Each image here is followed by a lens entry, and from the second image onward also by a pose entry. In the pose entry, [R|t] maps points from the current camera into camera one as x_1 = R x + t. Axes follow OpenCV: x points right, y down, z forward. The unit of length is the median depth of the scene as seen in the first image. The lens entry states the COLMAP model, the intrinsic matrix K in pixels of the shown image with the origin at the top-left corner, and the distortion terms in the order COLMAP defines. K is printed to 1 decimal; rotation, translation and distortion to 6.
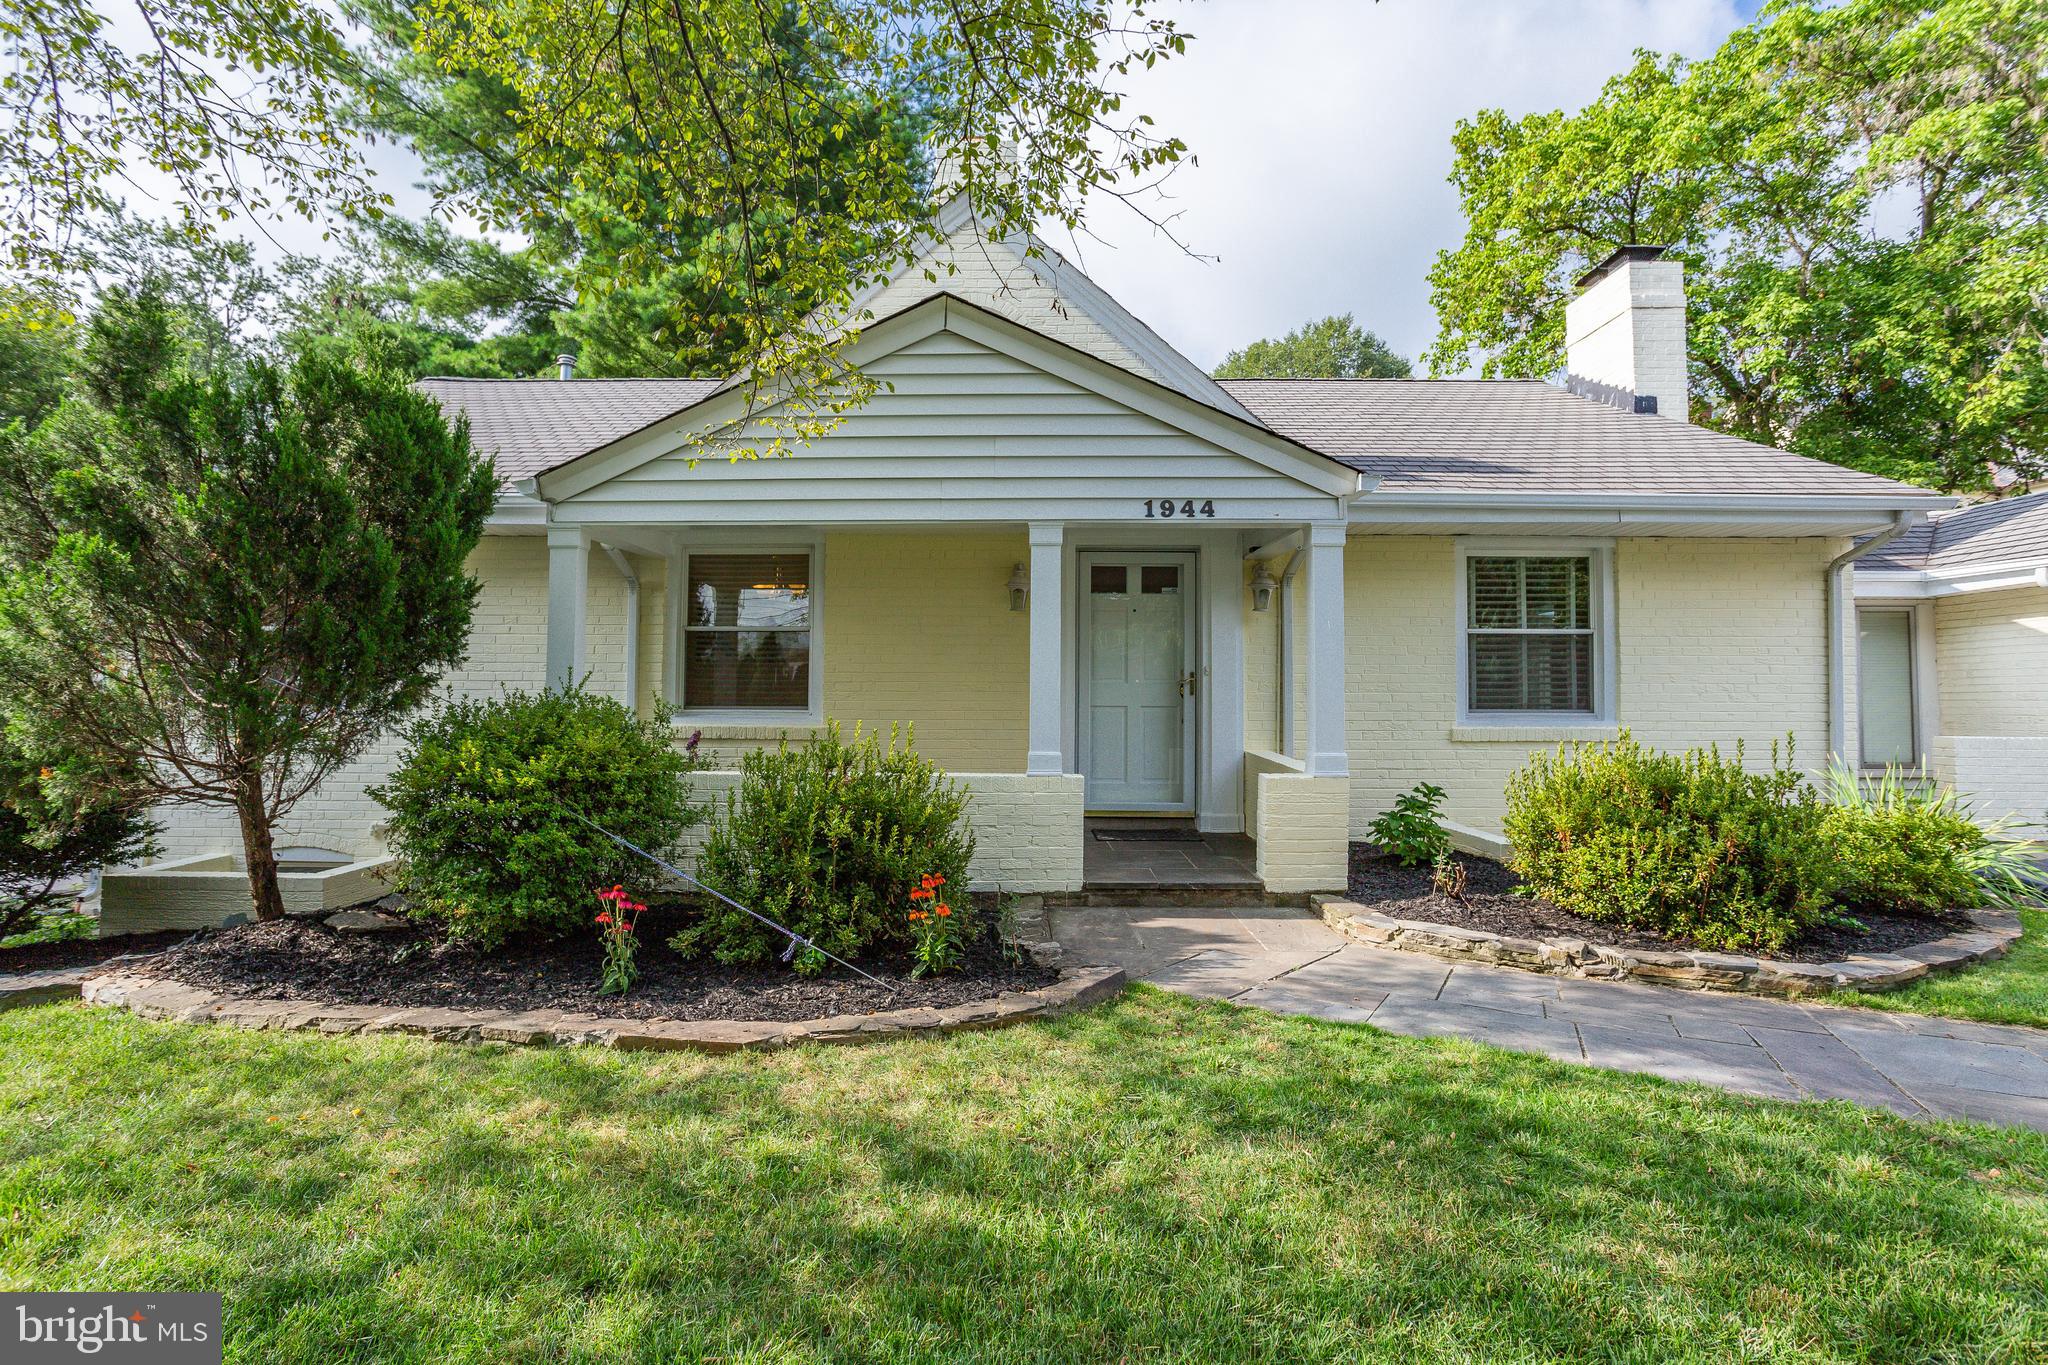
lens RADIAL K [[999.5, 0, 968.3], [0, 999.5, 671.3], [0, 0, 1]] dist [-0.015477, 0.000225]
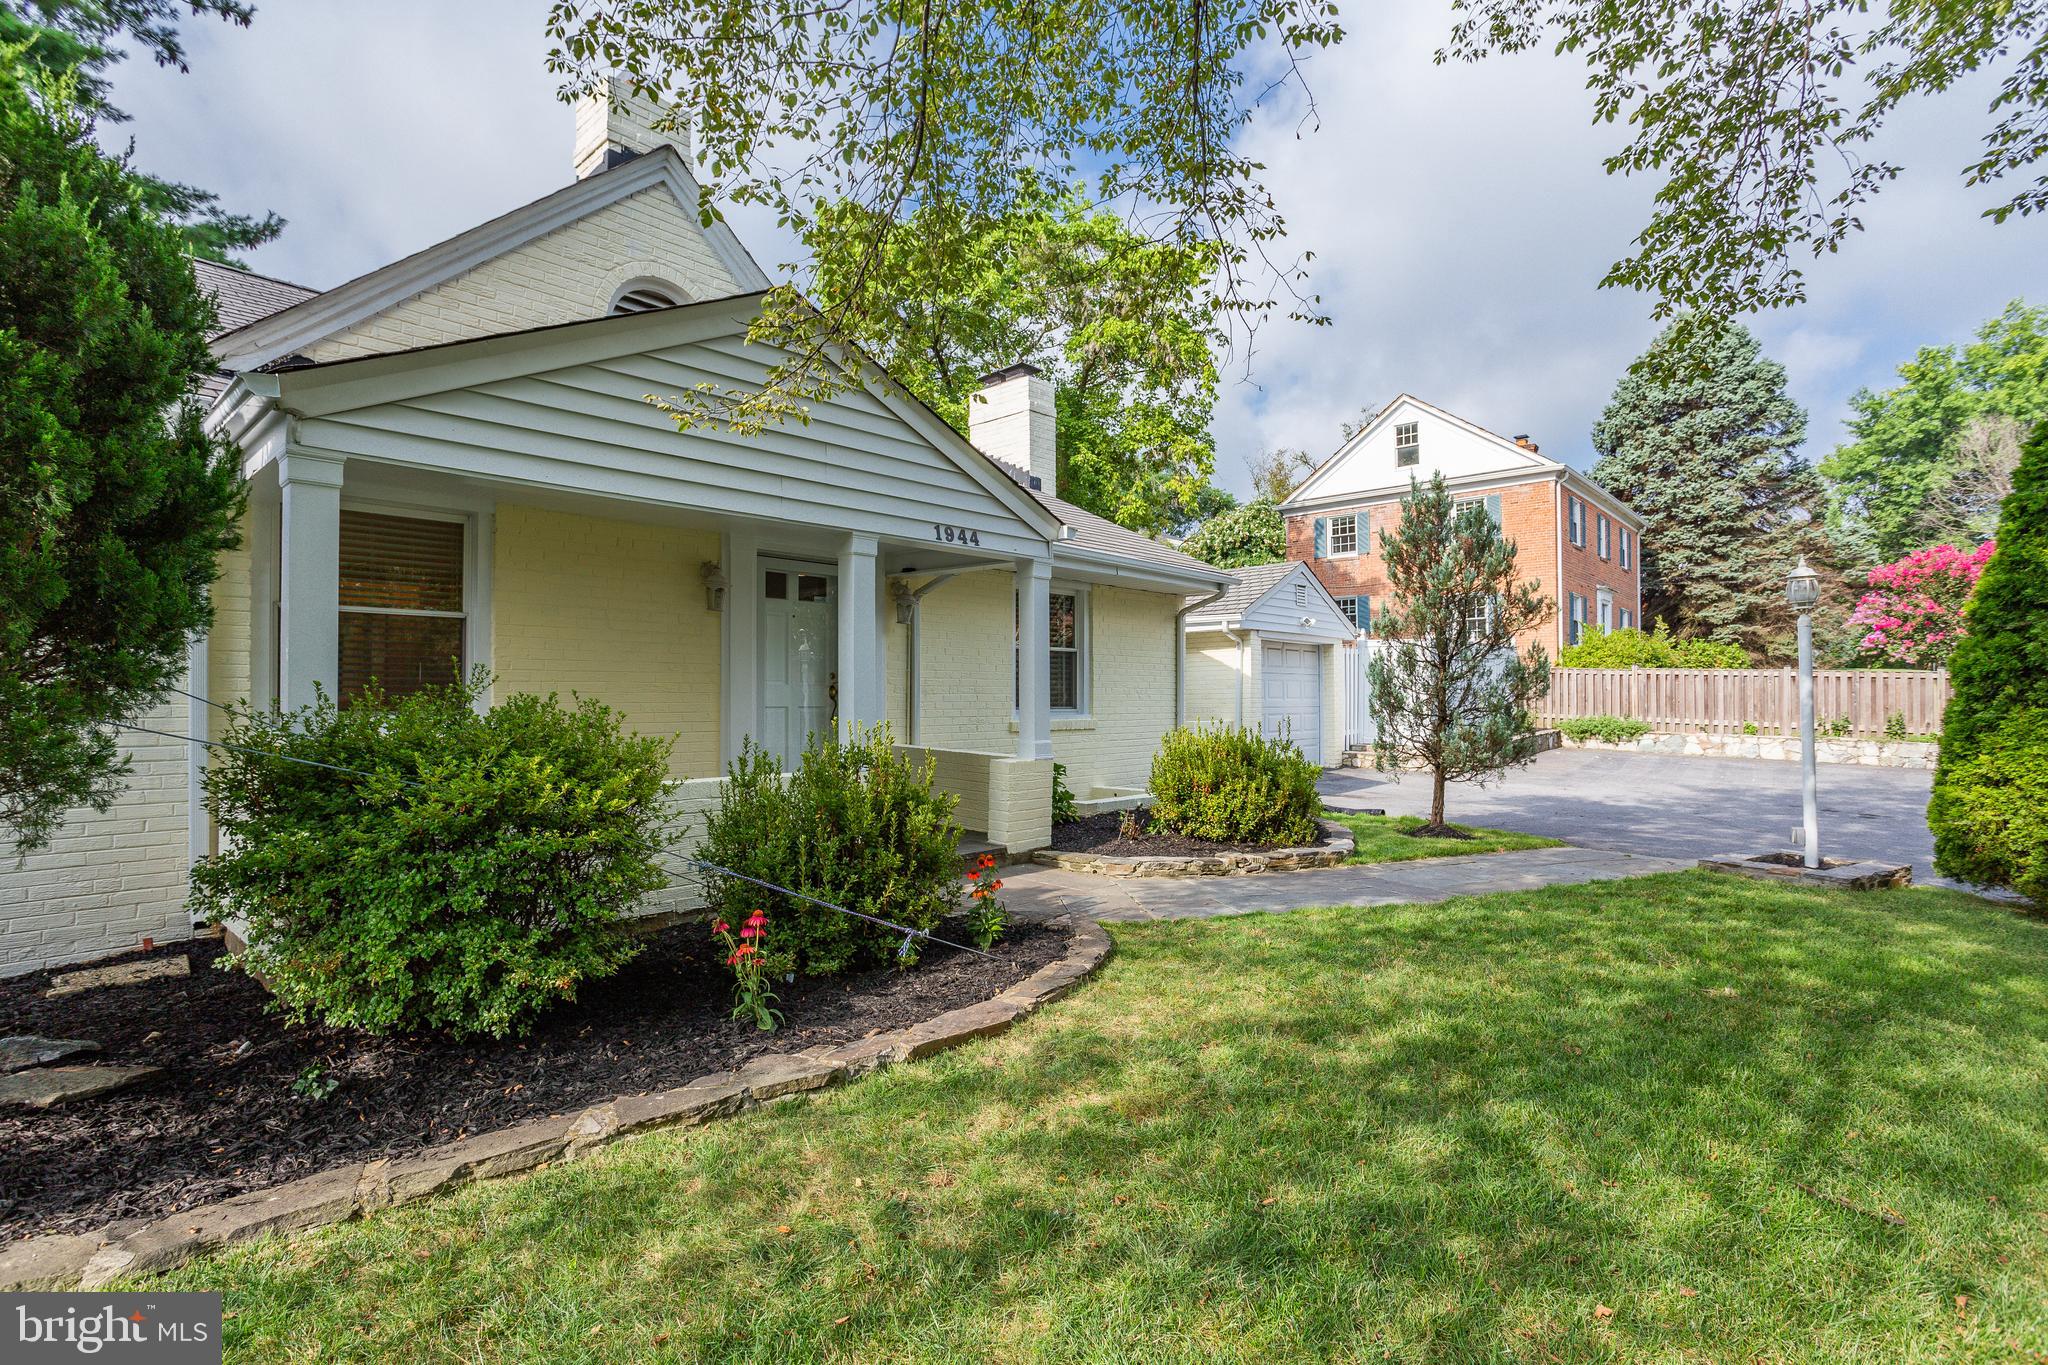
lens RADIAL K [[988.9, 0, 1030.1], [0, 988.9, 682.2], [0, 0, 1]] dist [-0.001643, 0.000954]
pose [[0.663189, 0.007339, 0.748416, -0.604007], [-0.011395, 0.999935, 0.000291, 0.007091], [-0.748366, -0.008721, 0.663229, 0.172163]]
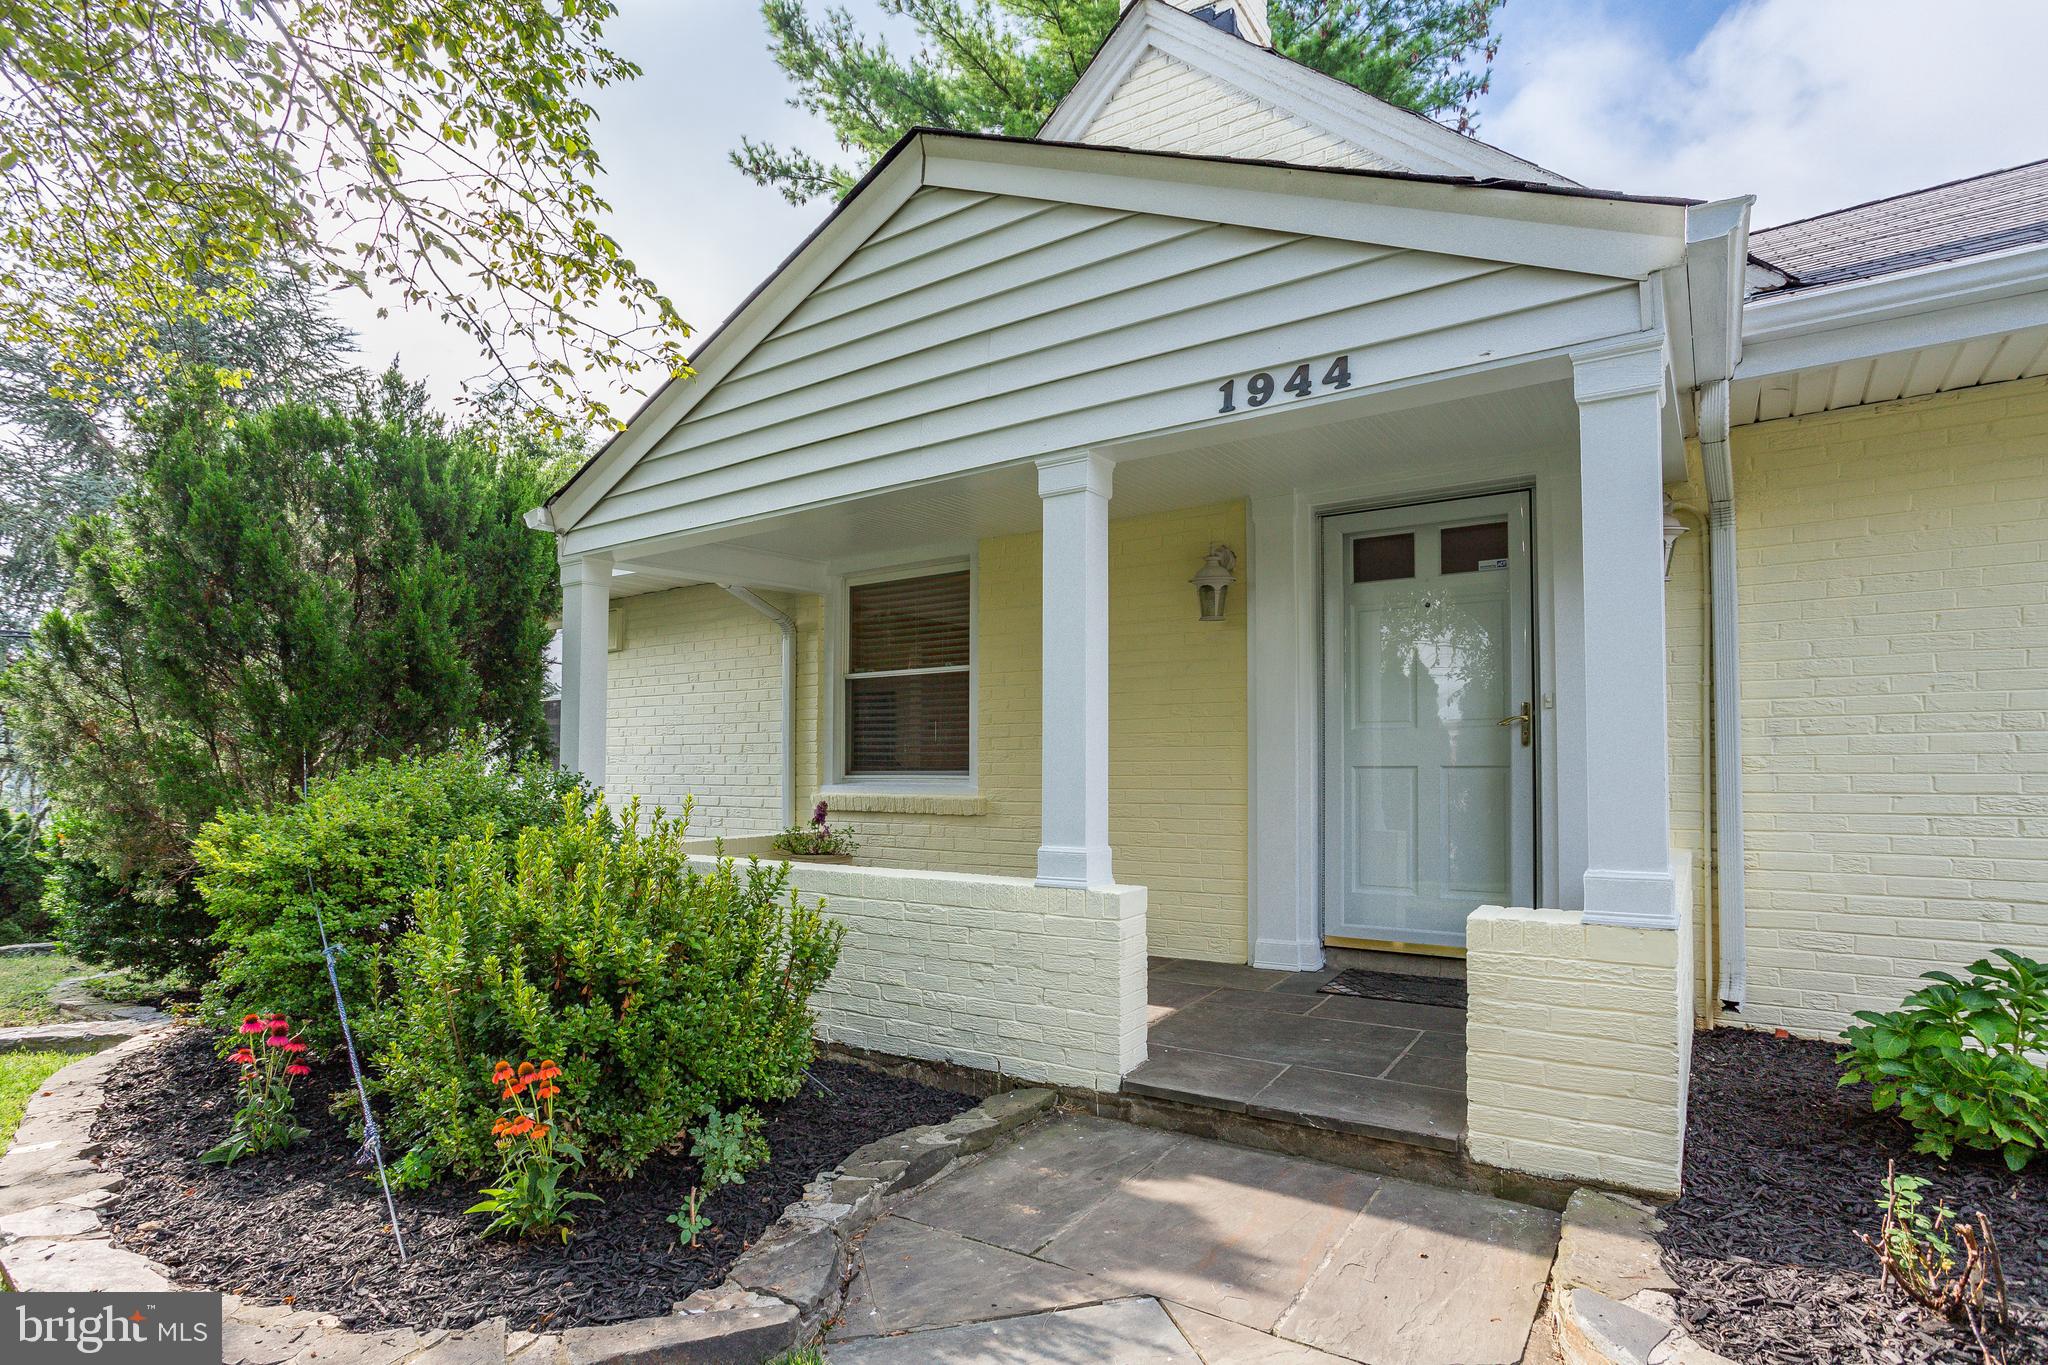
lens RADIAL K [[1024.6, 0, 991.1], [0, 1024.6, 722.4], [0, 0, 1]] dist [-0.001221, 0.000446]
pose [[0.840038, -0.031055, -0.541638, 0.373455], [0.023108, 0.999502, -0.021469, 0.021555], [0.542035, 0.005518, 0.840338, 0.477192]]
